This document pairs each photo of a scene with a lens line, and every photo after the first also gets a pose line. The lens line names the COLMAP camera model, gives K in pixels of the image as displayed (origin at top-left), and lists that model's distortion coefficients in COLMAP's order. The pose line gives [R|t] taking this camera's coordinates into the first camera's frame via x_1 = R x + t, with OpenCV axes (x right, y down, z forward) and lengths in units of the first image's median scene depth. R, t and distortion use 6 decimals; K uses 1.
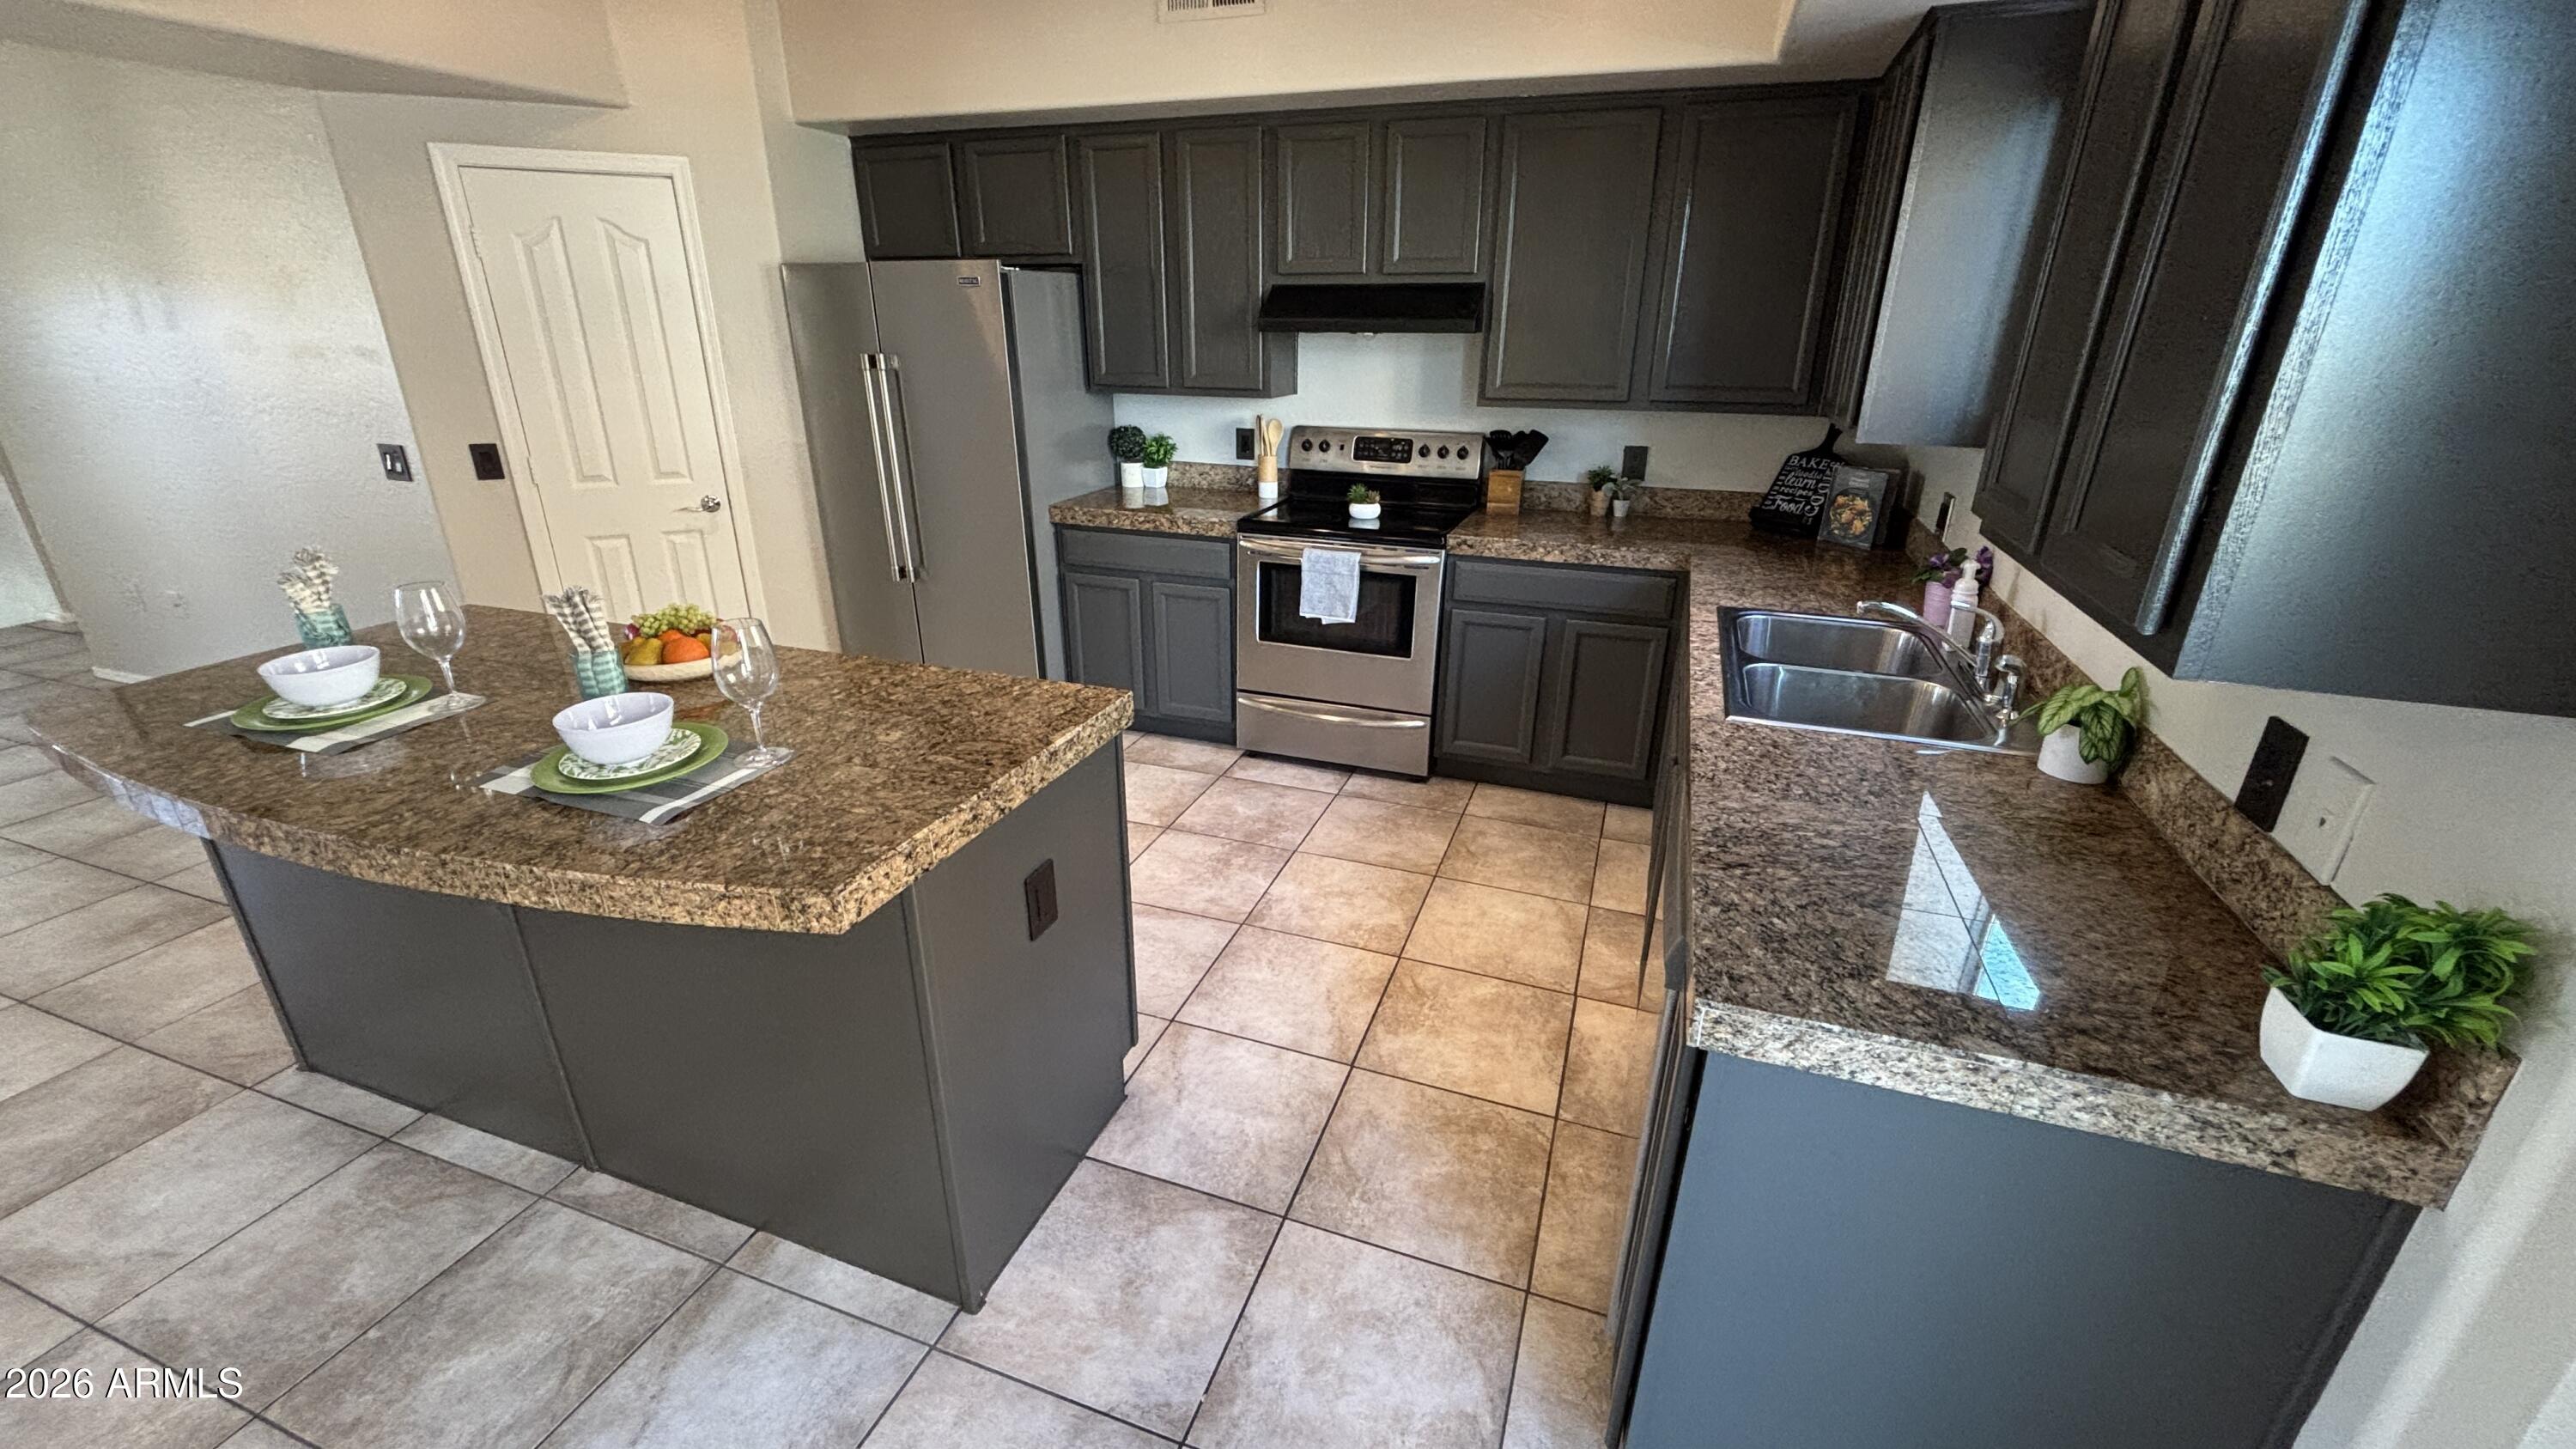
lens RADIAL K [[1038.2, 0, 1282.0], [0, 1038.2, 720.3], [0, 0, 1]] dist [0.007350, -0.003118]
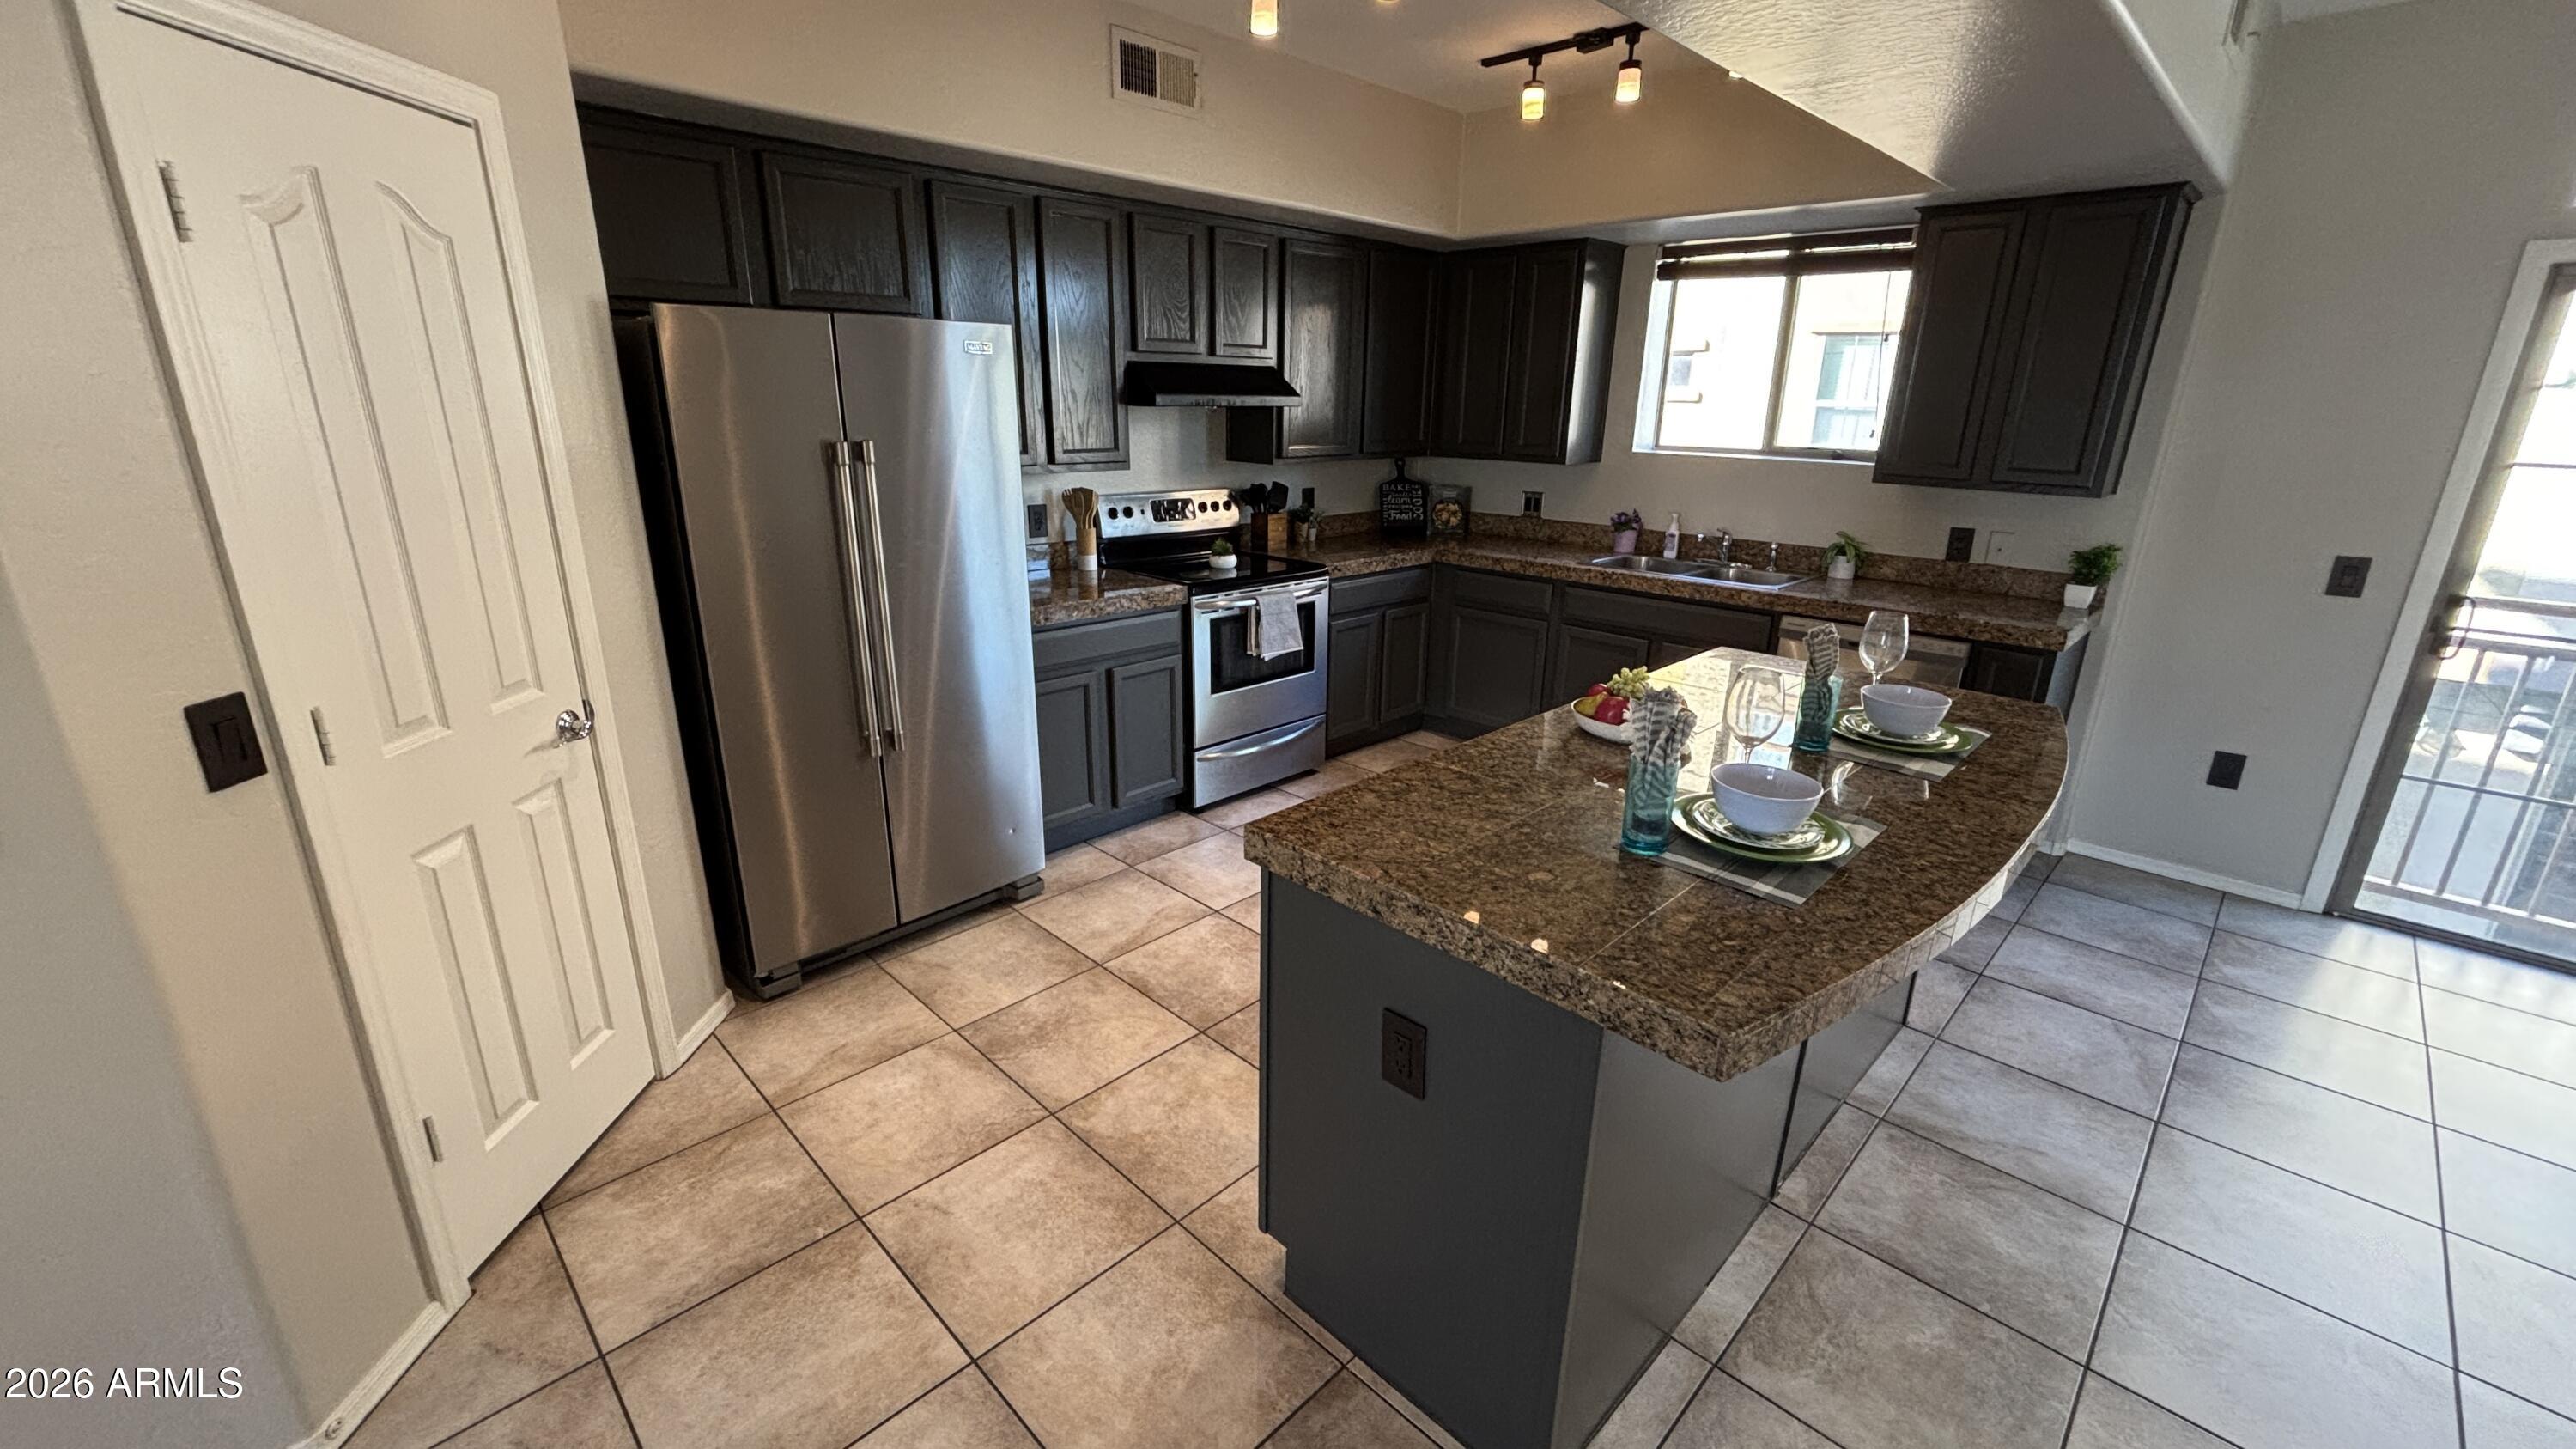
lens RADIAL K [[1038.2, 0, 1281.2], [0, 1038.2, 722.2], [0, 0, 1]] dist [0.007350, -0.003118]
pose [[0.418897, -0.272354, 0.866227, -1.022748], [0.318603, 0.937394, 0.140657, -0.199521], [-0.850304, 0.217062, 0.479444, 0.504562]]
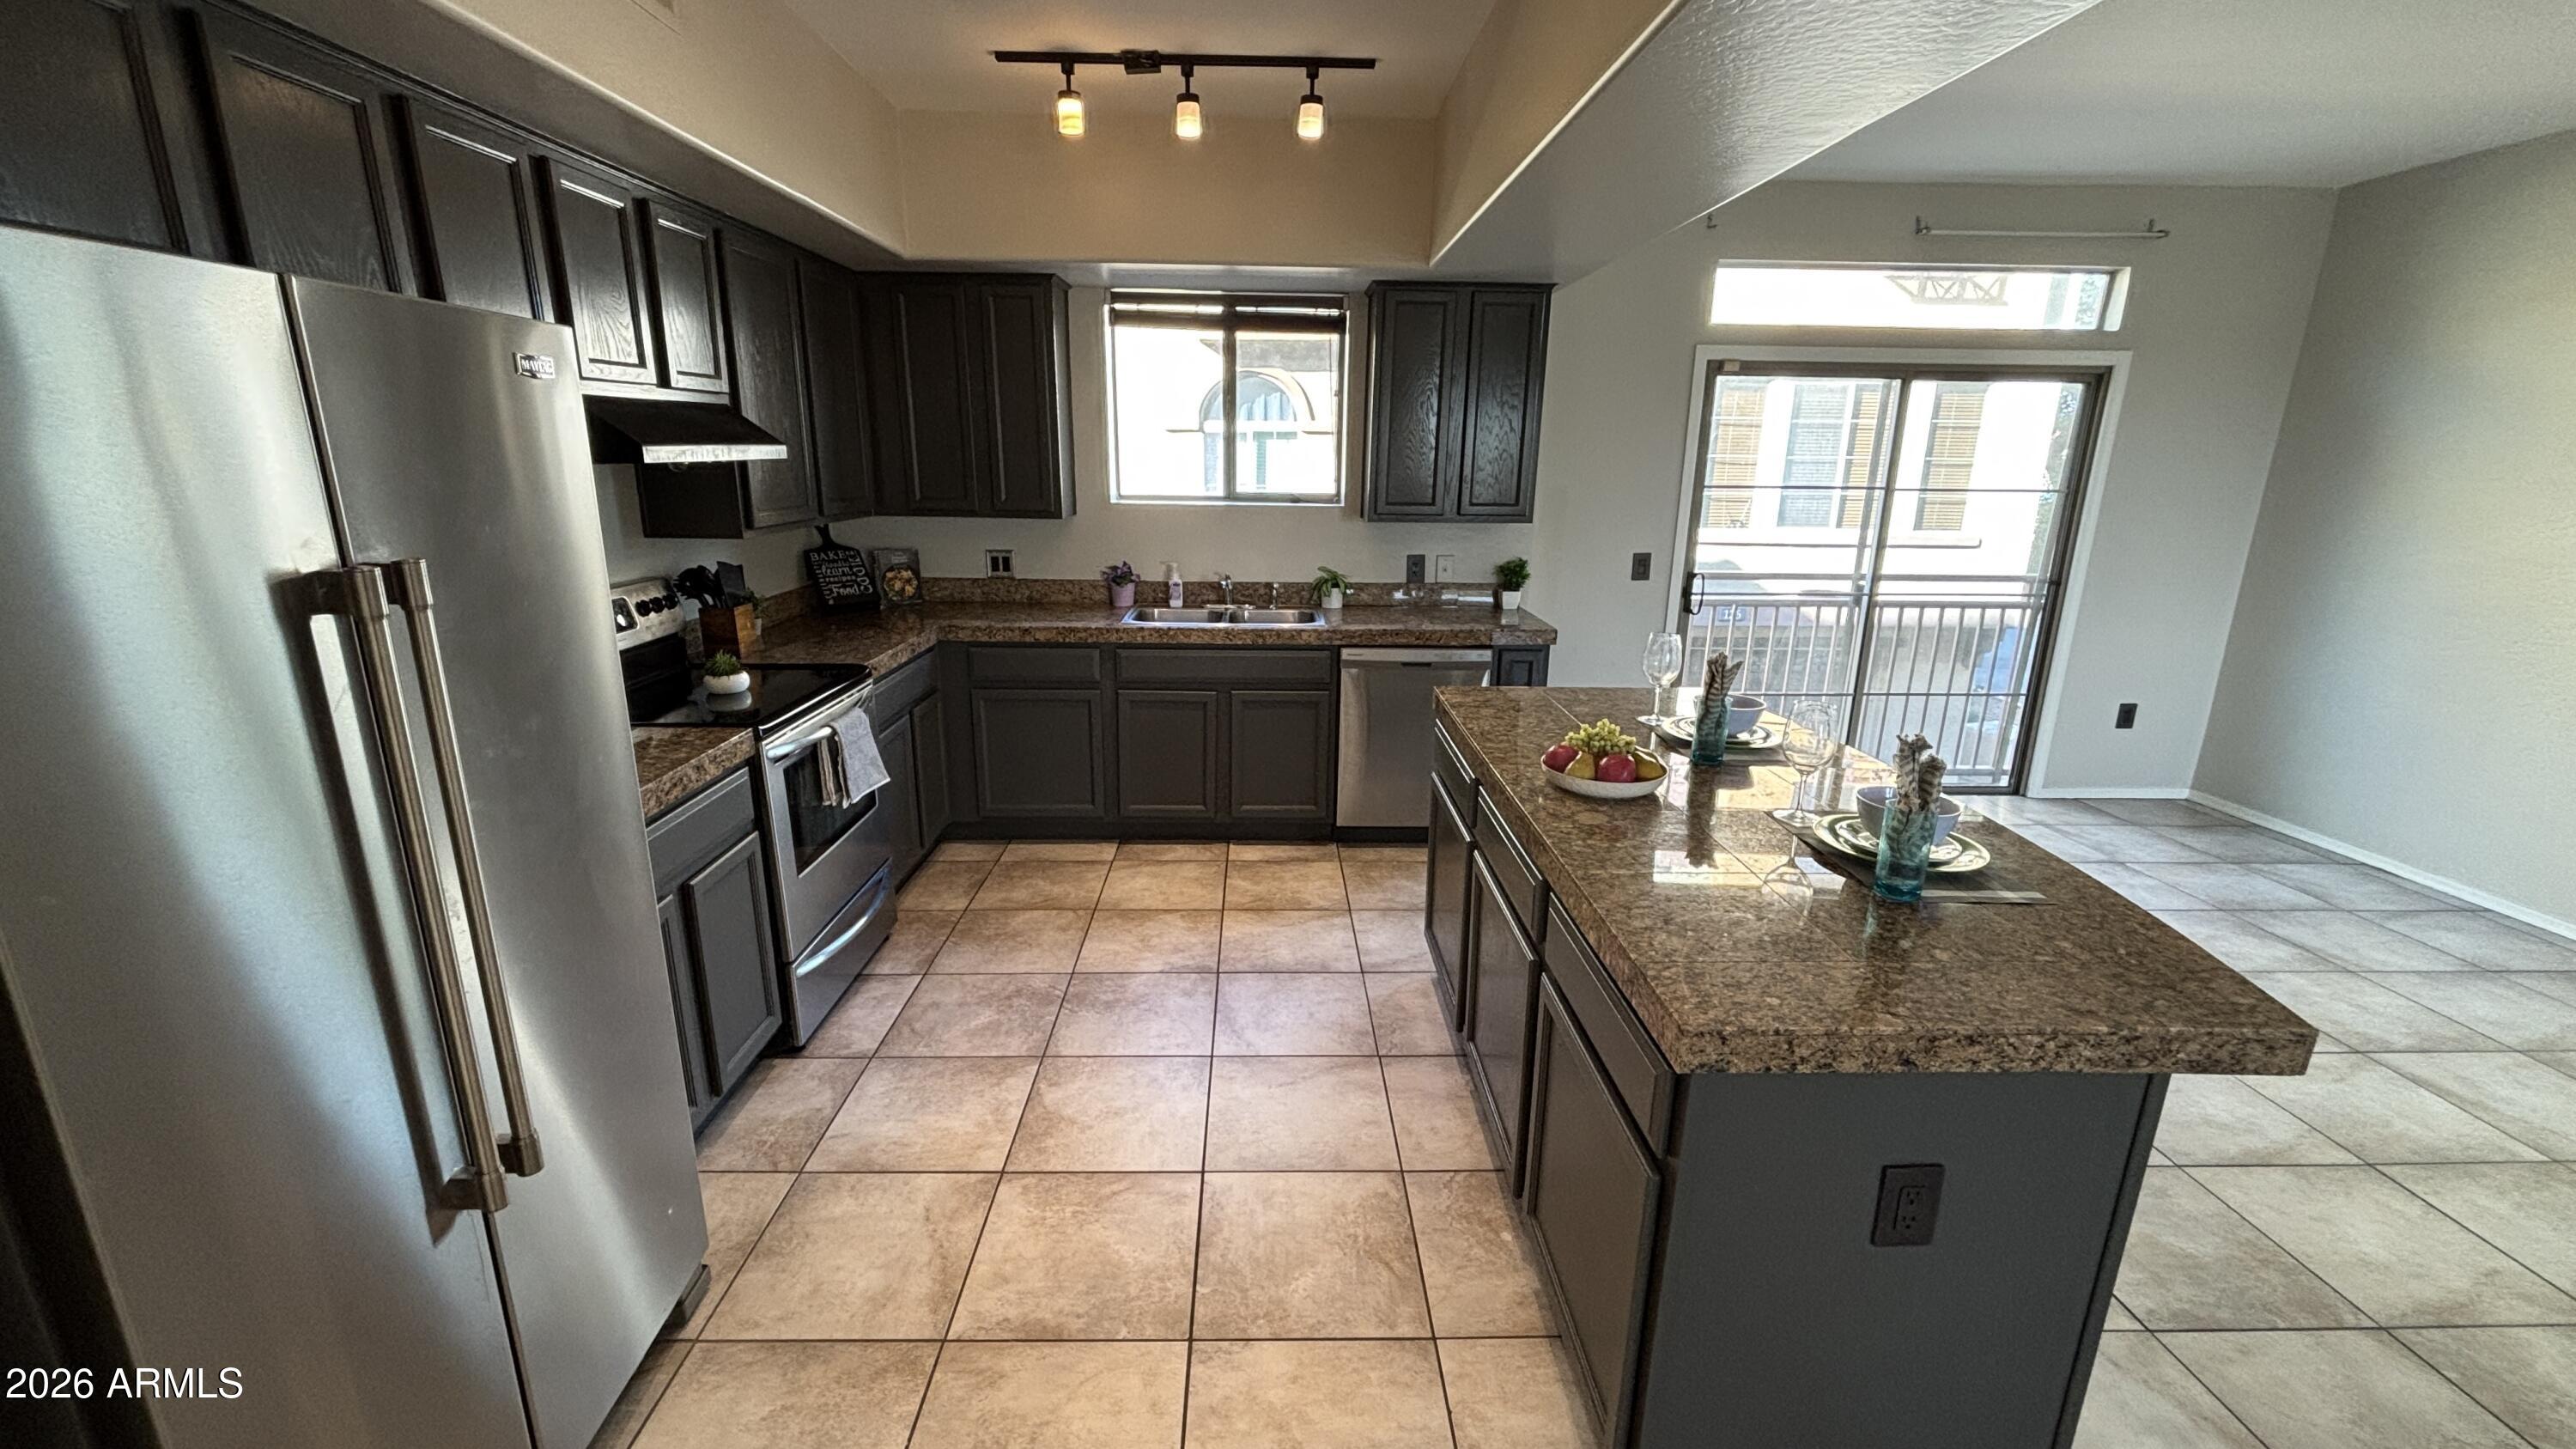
lens RADIAL K [[1038.2, 0, 1286.6], [0, 1038.2, 721.5], [0, 0, 1]] dist [0.007350, -0.003118]
pose [[-0.367148, -0.245134, 0.897280, -0.863933], [0.325419, 0.869837, 0.370791, -0.369598], [-0.871381, 0.428127, -0.239587, 0.940553]]
